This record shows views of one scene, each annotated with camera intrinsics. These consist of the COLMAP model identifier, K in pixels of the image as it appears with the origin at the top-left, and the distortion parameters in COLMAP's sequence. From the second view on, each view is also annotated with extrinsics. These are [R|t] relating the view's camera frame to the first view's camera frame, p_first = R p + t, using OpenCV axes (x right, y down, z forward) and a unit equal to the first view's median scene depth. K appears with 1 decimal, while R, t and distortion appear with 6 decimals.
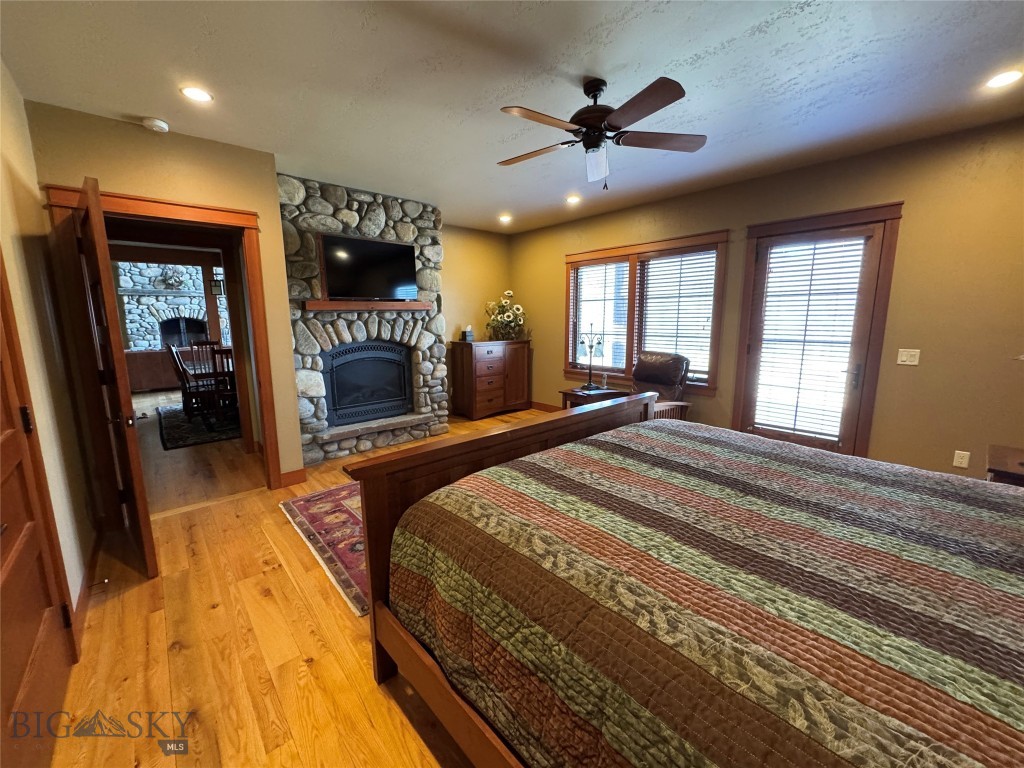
lens RADIAL K [[407.1, 0, 512.0], [0, 407.1, 384.0], [0, 0, 1]] dist [-0.001643, -0.000122]
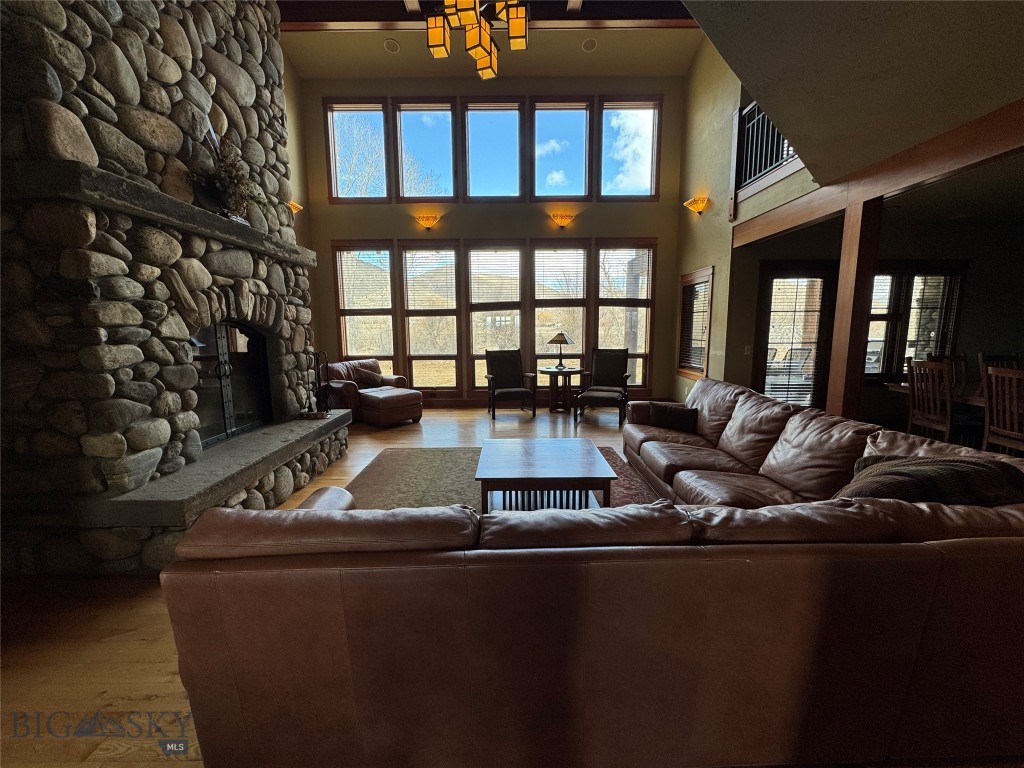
lens RADIAL K [[407.1, 0, 512.0], [0, 407.1, 384.0], [0, 0, 1]] dist [-0.001643, -0.000122]
pose [[0.668357, -0.099044, 0.737217, -0.948163], [0.122390, 0.992230, 0.022346, -0.107558], [-0.733703, 0.075293, 0.675286, 0.703067]]
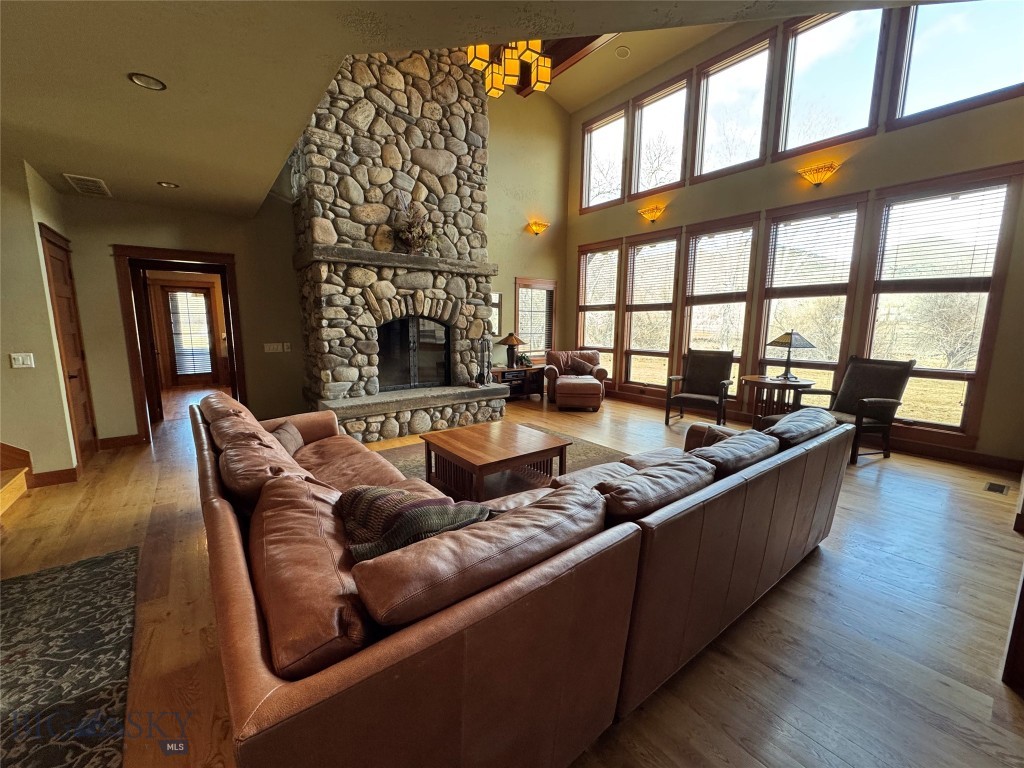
lens RADIAL K [[410.8, 0, 512.0], [0, 410.8, 384.0], [0, 0, 1]] dist [0.000241, 0.000050]
pose [[0.996685, 0.026492, -0.076927, -0.702735], [-0.027493, 0.999550, -0.011978, -0.088648], [0.076575, 0.014054, 0.996965, 0.573684]]
